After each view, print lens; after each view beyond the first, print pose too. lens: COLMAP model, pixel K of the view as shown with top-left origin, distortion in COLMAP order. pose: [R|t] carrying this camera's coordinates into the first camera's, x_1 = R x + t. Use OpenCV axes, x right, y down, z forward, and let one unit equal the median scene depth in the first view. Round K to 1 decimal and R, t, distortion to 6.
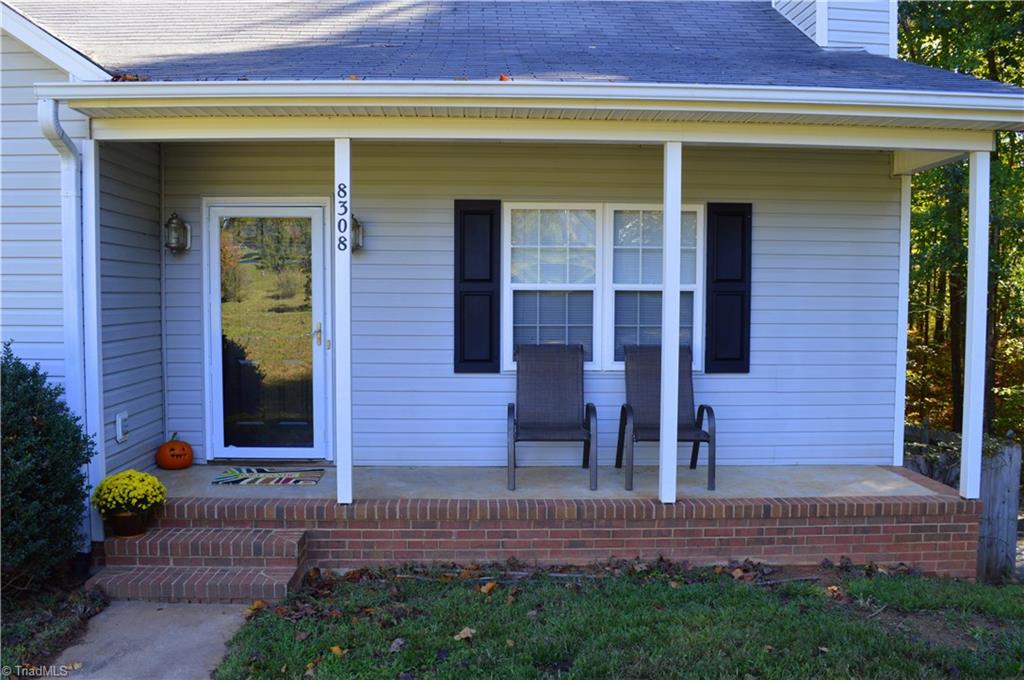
lens RADIAL K [[851.7, 0, 512.0], [0, 851.7, 340.0], [0, 0, 1]] dist [-0.077952, 0.000087]
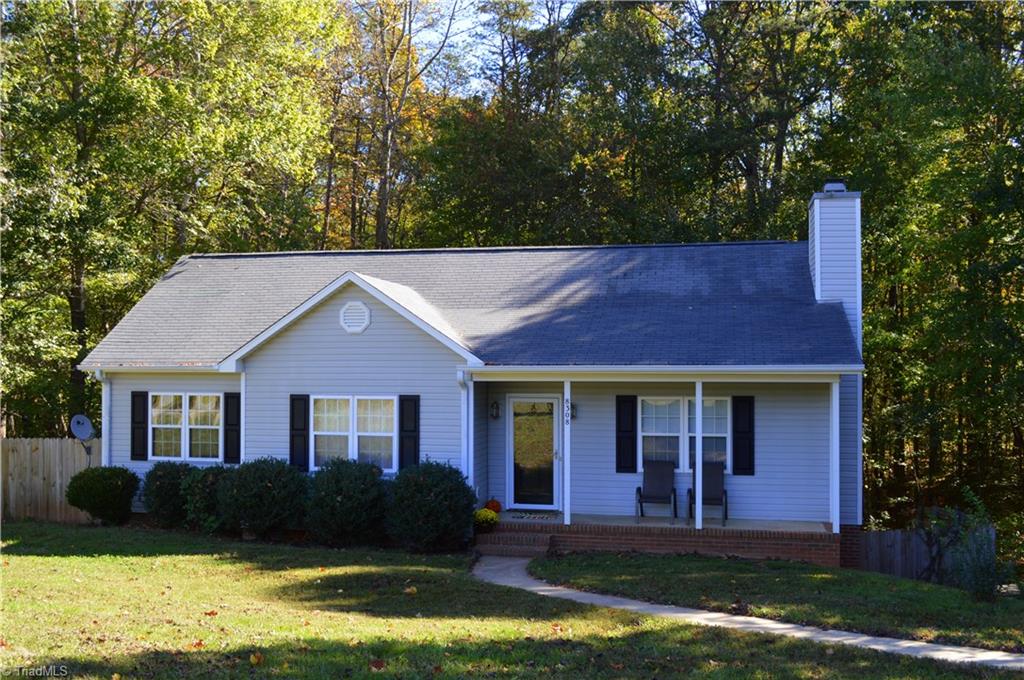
lens RADIAL K [[1008.2, 0, 512.0], [0, 1008.2, 340.0], [0, 0, 1]] dist [-0.075906, -0.002376]
pose [[0.970609, -0.009281, -0.240484, 0.313377], [-0.010290, 0.996742, -0.079998, -0.097003], [0.240443, 0.080121, 0.967351, -1.688253]]
